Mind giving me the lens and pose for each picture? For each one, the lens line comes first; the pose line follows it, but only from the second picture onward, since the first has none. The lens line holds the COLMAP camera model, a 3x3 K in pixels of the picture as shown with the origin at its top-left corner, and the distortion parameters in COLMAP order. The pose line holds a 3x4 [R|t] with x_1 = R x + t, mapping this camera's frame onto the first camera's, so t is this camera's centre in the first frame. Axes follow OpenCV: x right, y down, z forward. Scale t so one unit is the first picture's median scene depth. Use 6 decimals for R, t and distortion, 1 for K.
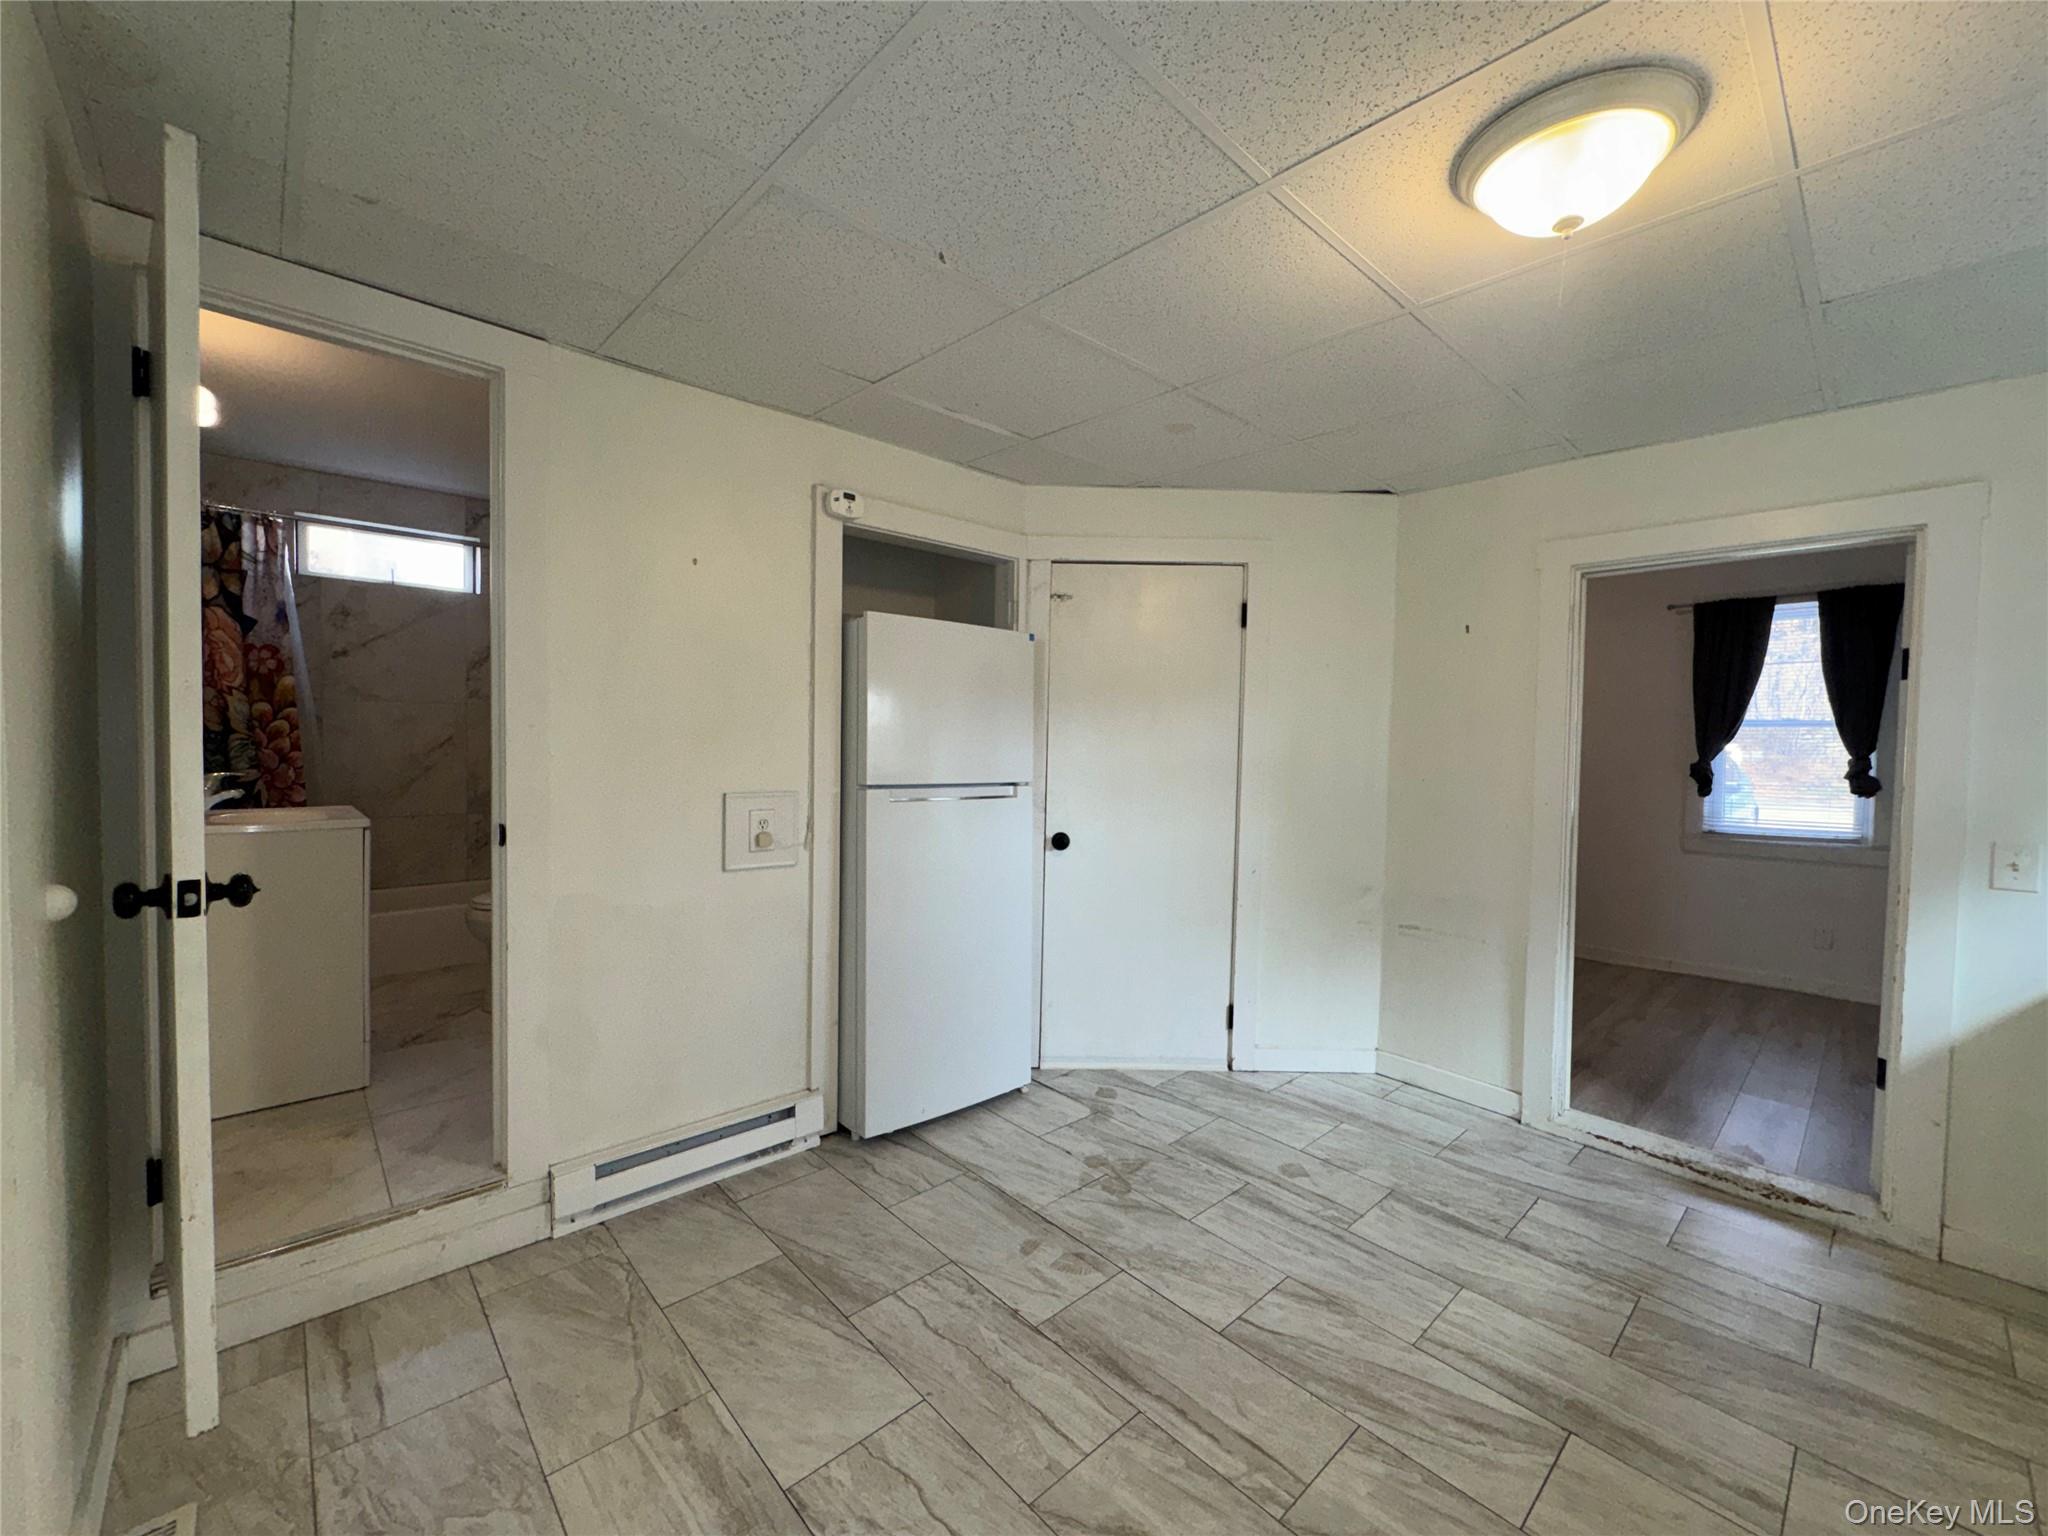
lens RADIAL K [[816.3, 0, 1024.0], [0, 816.3, 768.0], [0, 0, 1]] dist [-0.003498, -0.000093]
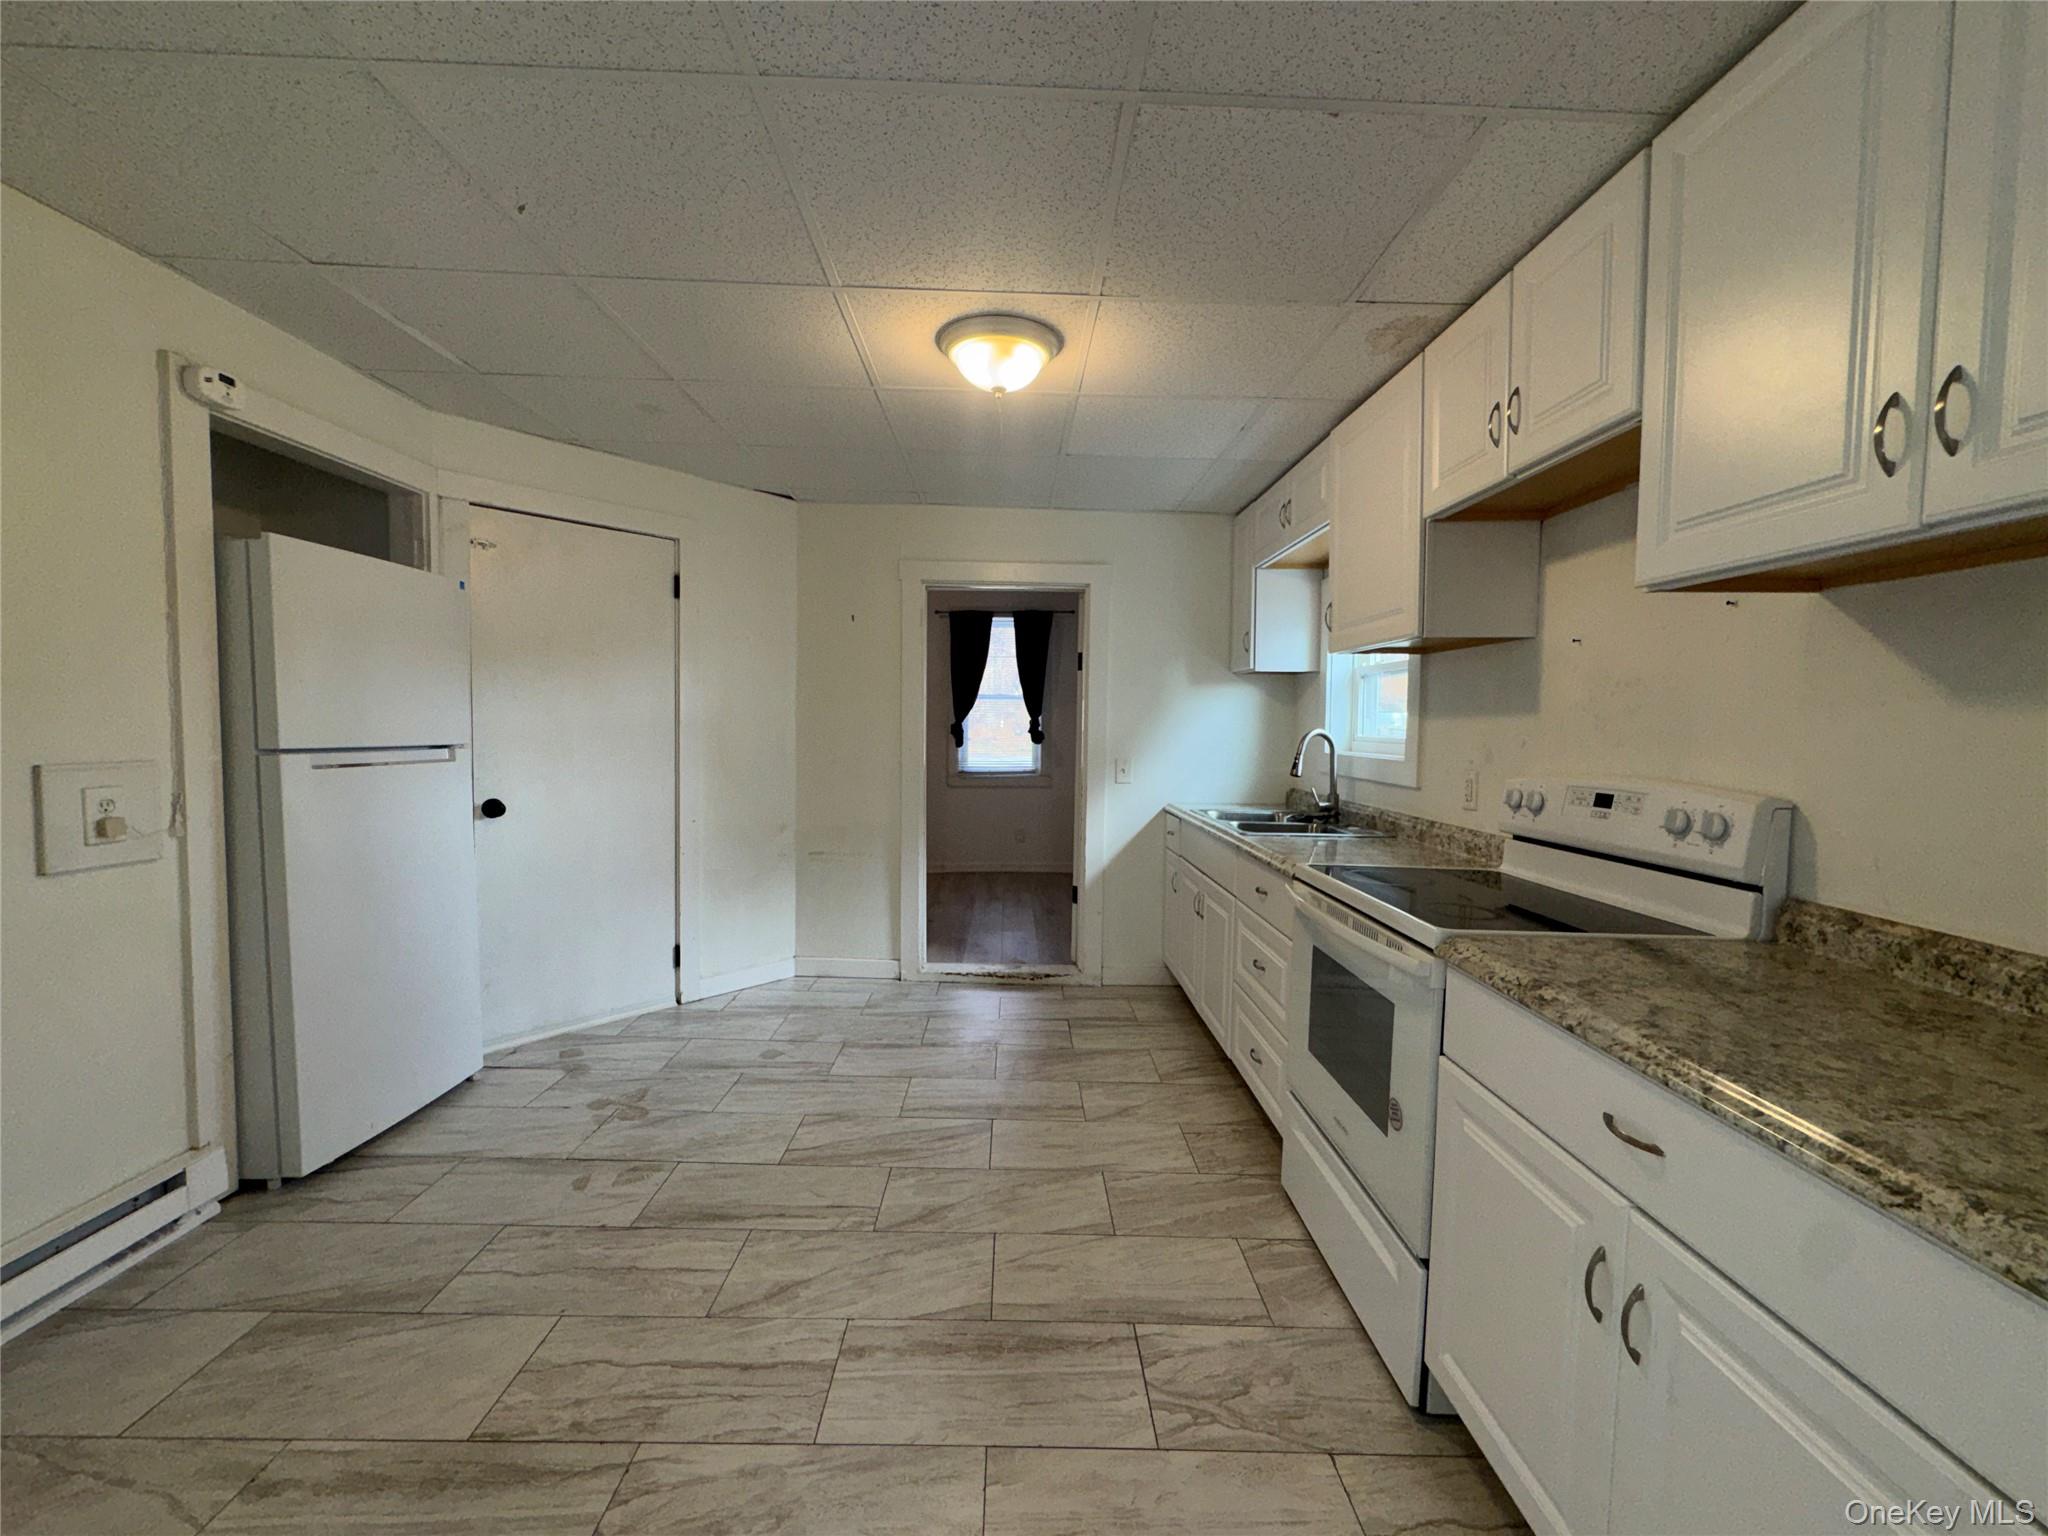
lens RADIAL K [[816.3, 0, 1024.0], [0, 816.3, 768.0], [0, 0, 1]] dist [-0.003498, -0.000093]
pose [[0.668369, -0.048026, 0.742278, -0.299793], [0.022499, 0.998762, 0.044363, 0.020323], [-0.743490, -0.012950, 0.668622, -0.090861]]
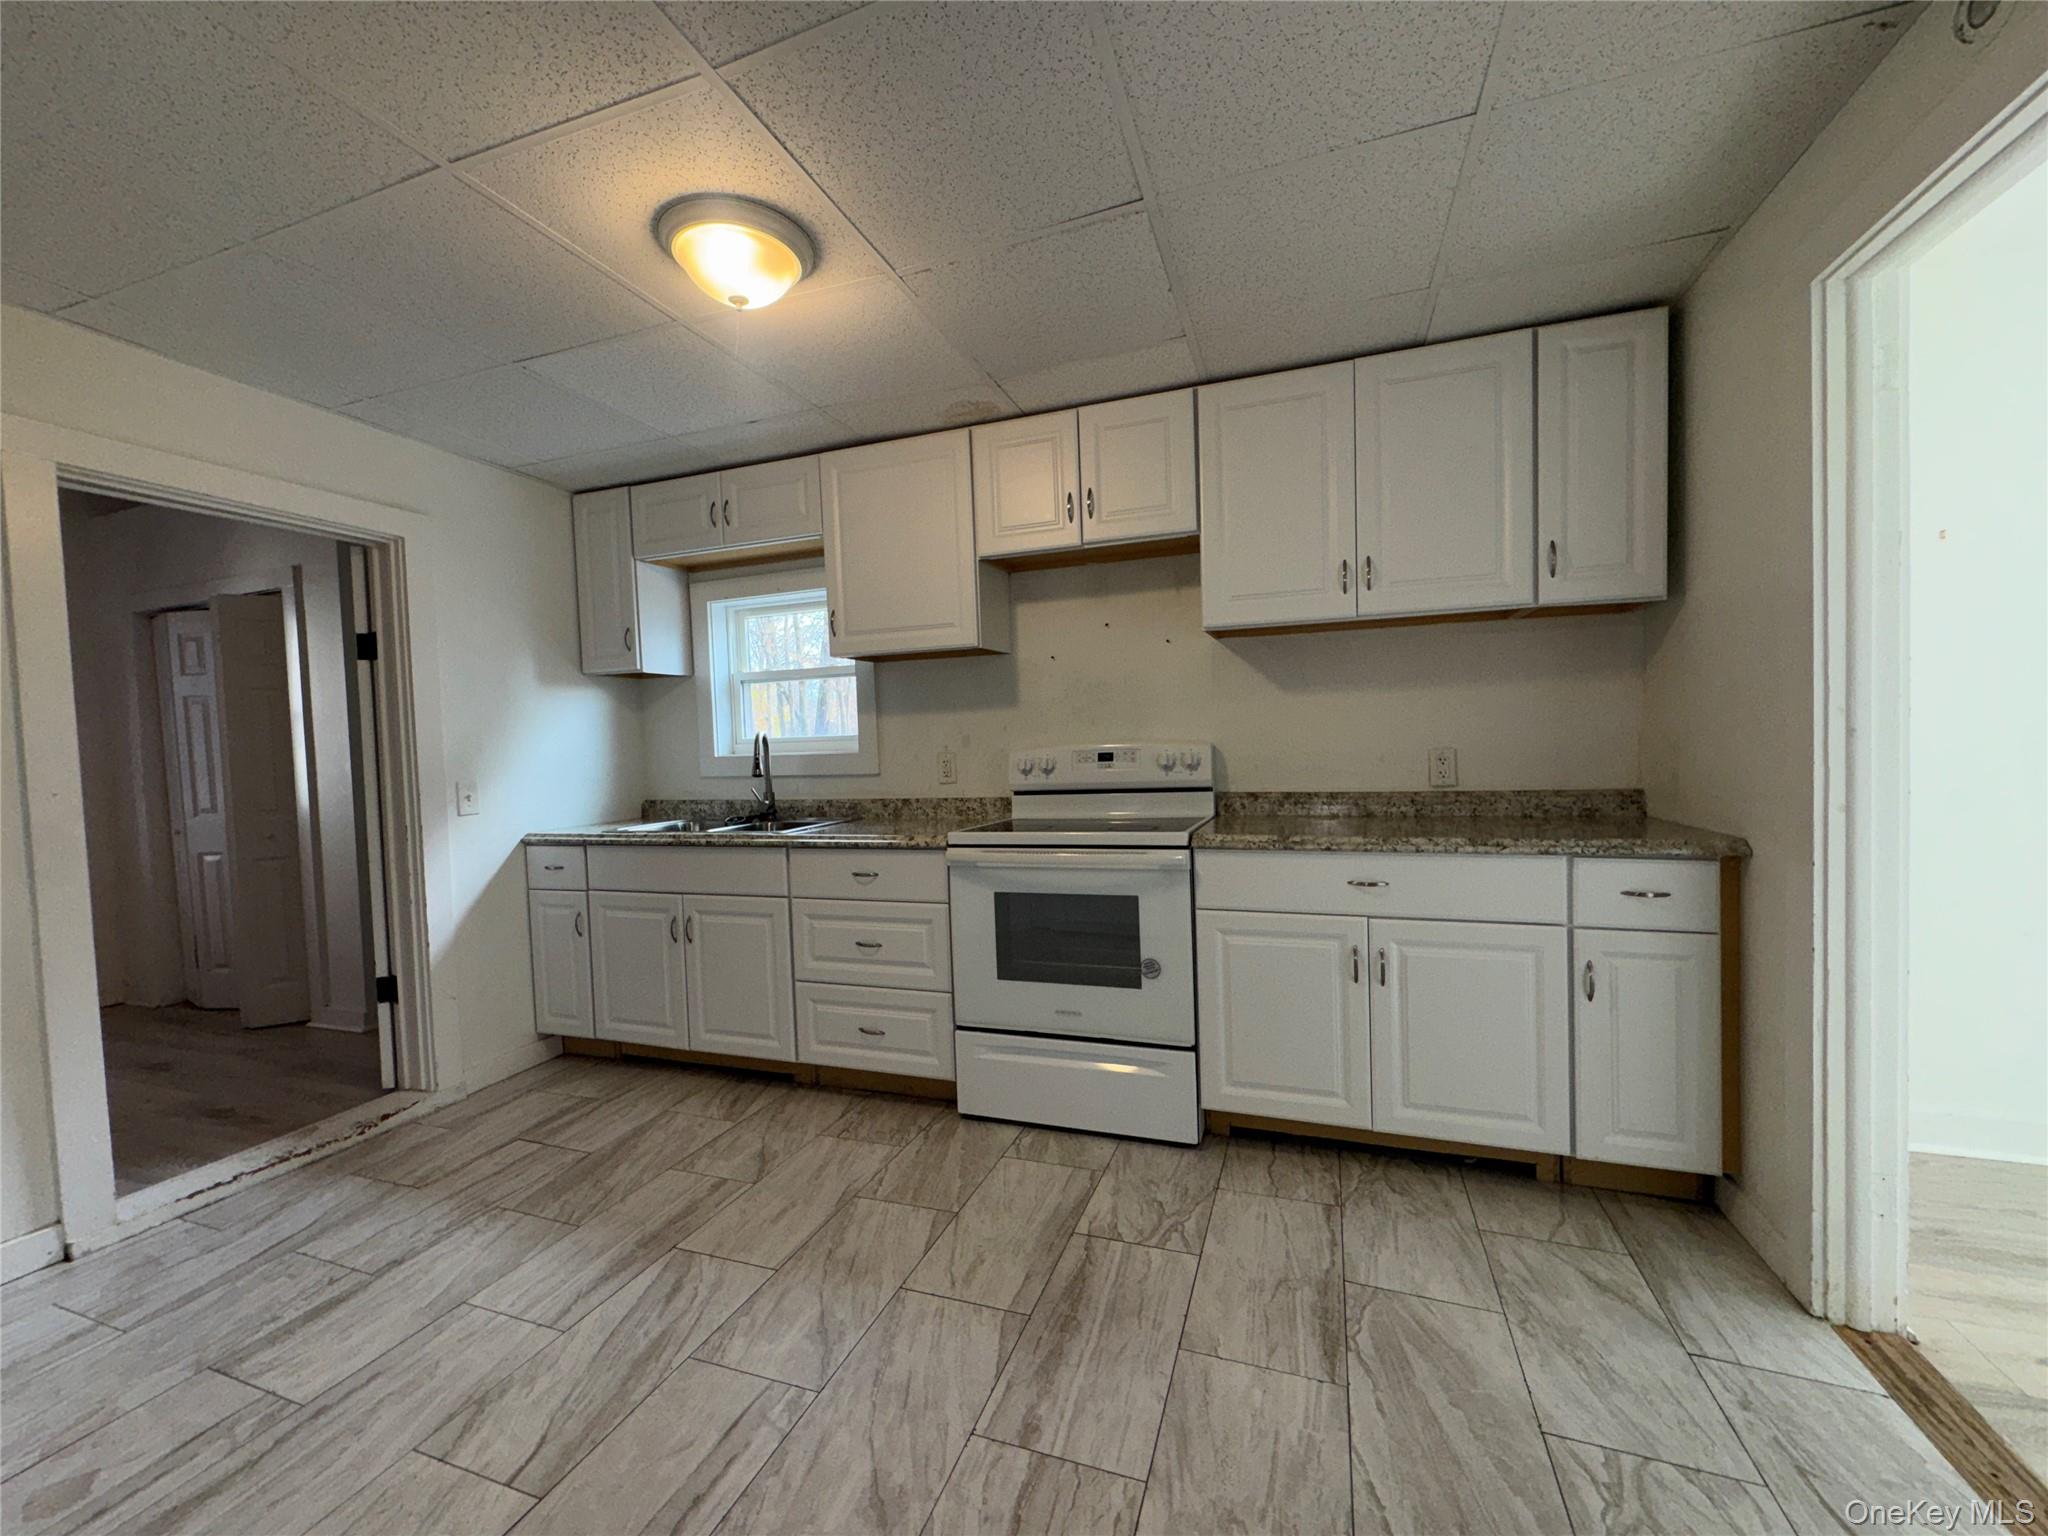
lens RADIAL K [[816.3, 0, 1024.0], [0, 816.3, 768.0], [0, 0, 1]] dist [-0.003498, -0.000093]
pose [[-0.459844, -0.032085, 0.887420, -0.402670], [0.056250, 0.996288, 0.065168, 0.025885], [-0.886217, 0.079885, -0.456332, 0.643980]]
